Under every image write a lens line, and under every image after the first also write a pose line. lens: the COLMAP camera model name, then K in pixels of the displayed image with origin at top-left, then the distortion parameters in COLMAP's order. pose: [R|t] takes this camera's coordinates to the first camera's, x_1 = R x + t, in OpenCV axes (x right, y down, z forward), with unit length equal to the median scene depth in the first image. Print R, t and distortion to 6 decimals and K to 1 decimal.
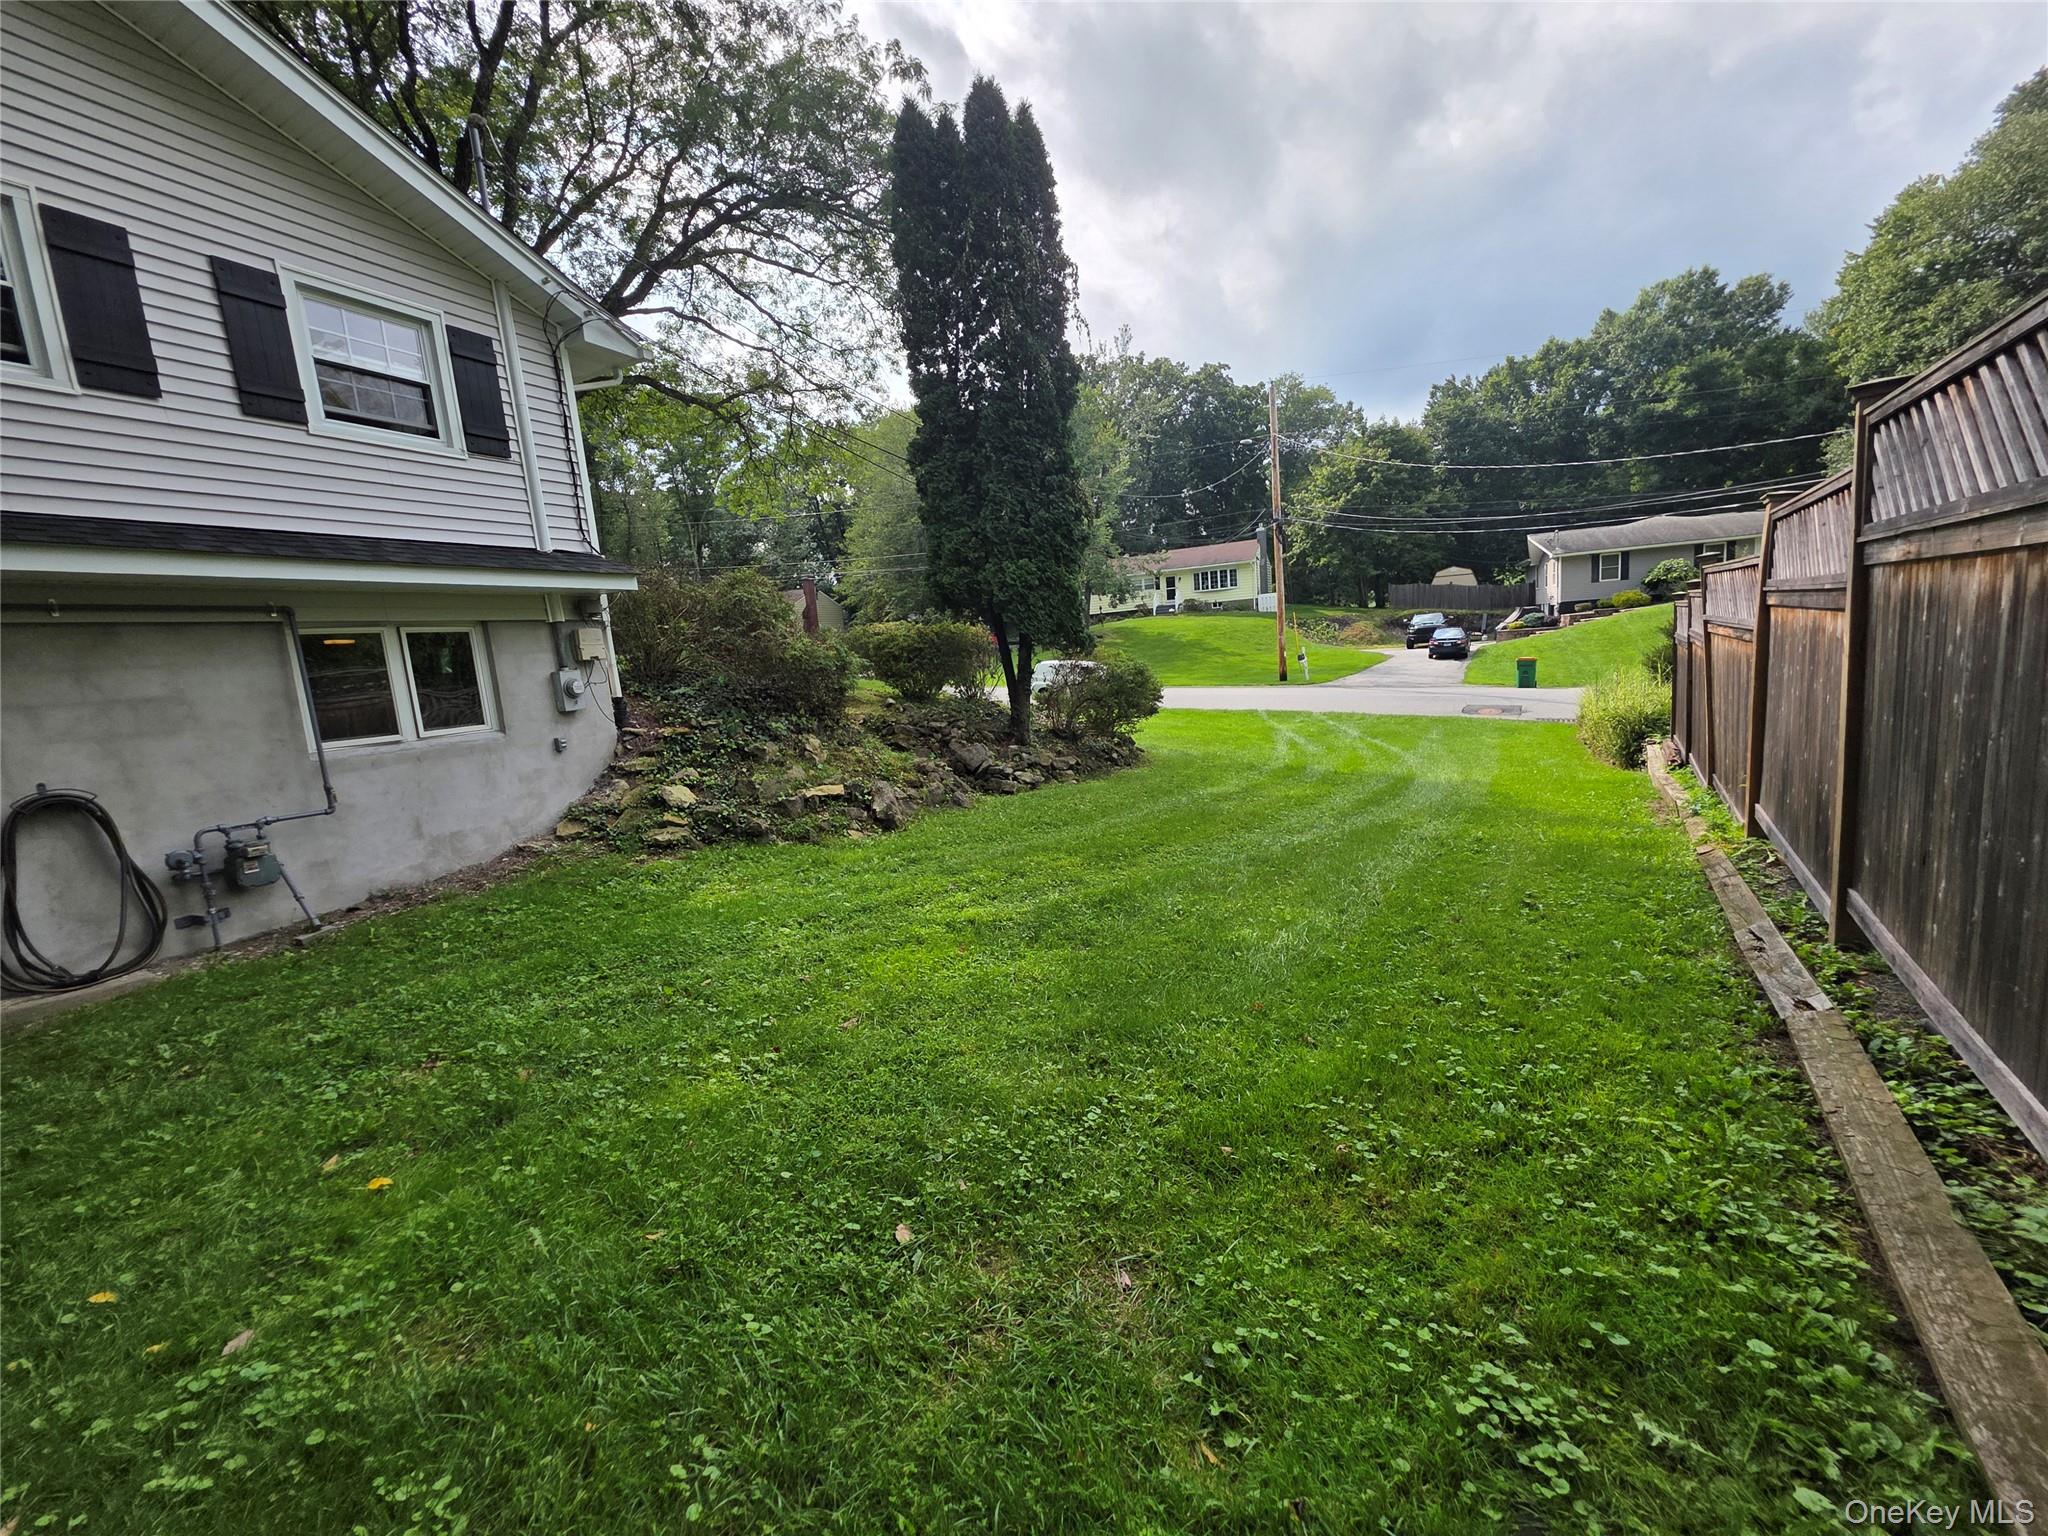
lens RADIAL K [[819.9, 0, 1020.9], [0, 819.9, 779.5], [0, 0, 1]] dist [0.001847, -0.000991]
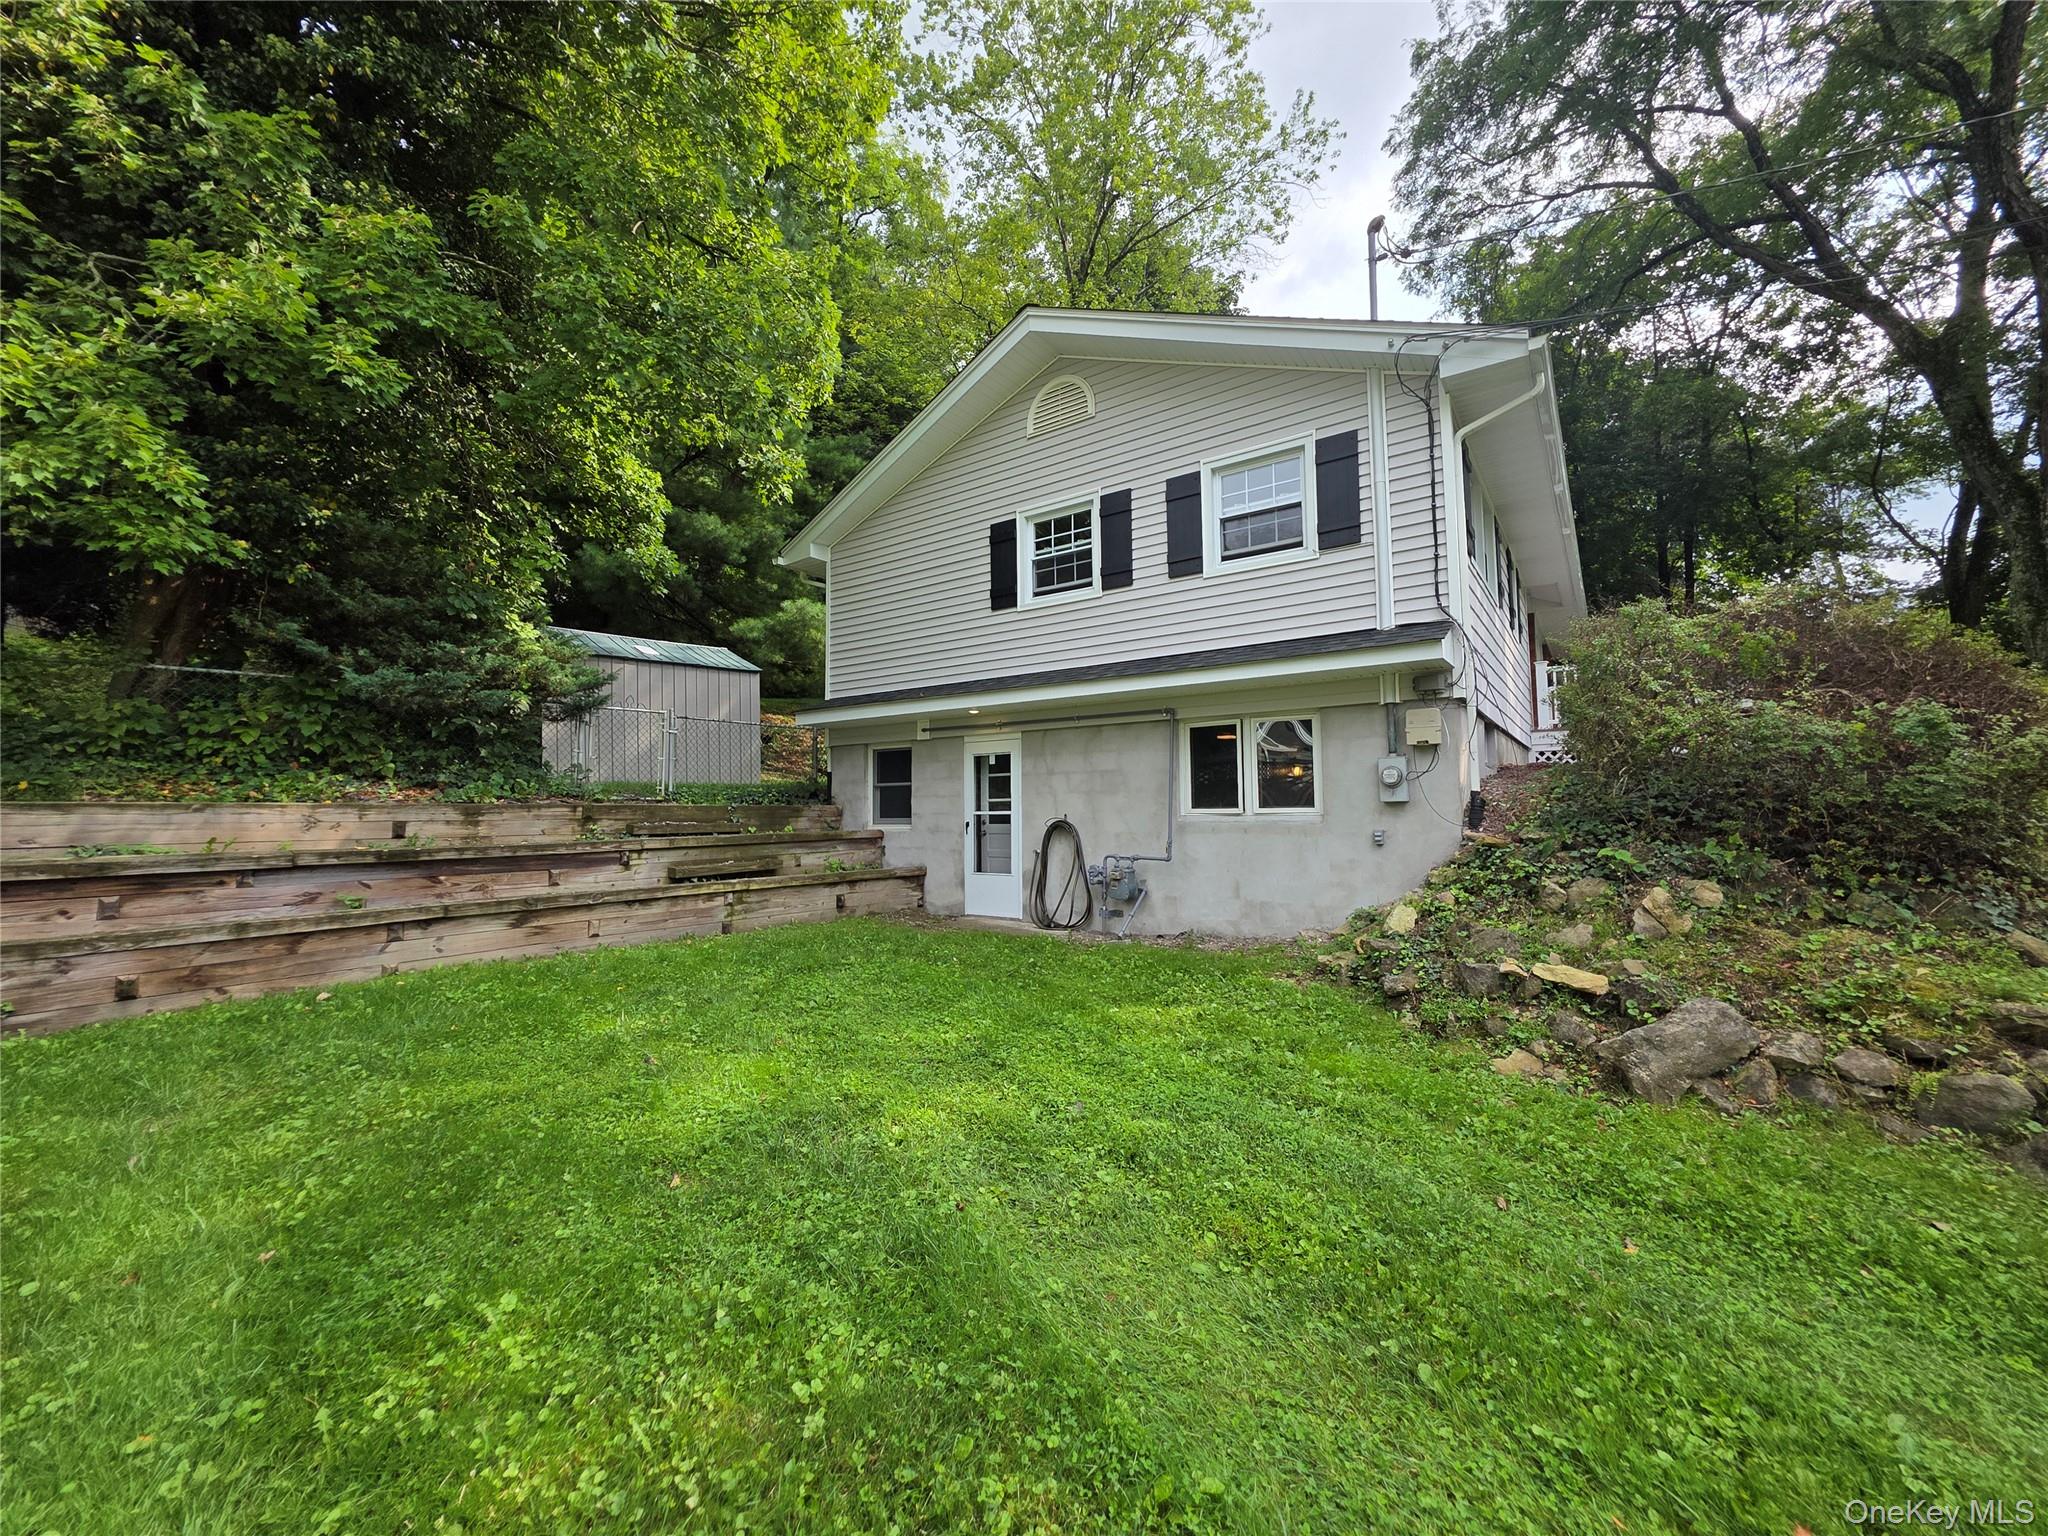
lens RADIAL K [[819.9, 0, 1022.4], [0, 819.9, 747.9], [0, 0, 1]] dist [0.001847, -0.000991]
pose [[-0.161811, 0.029396, -0.986384, 0.444479], [-0.118390, 0.991759, 0.048978, -0.157979], [0.979694, 0.124703, -0.156997, 0.843787]]
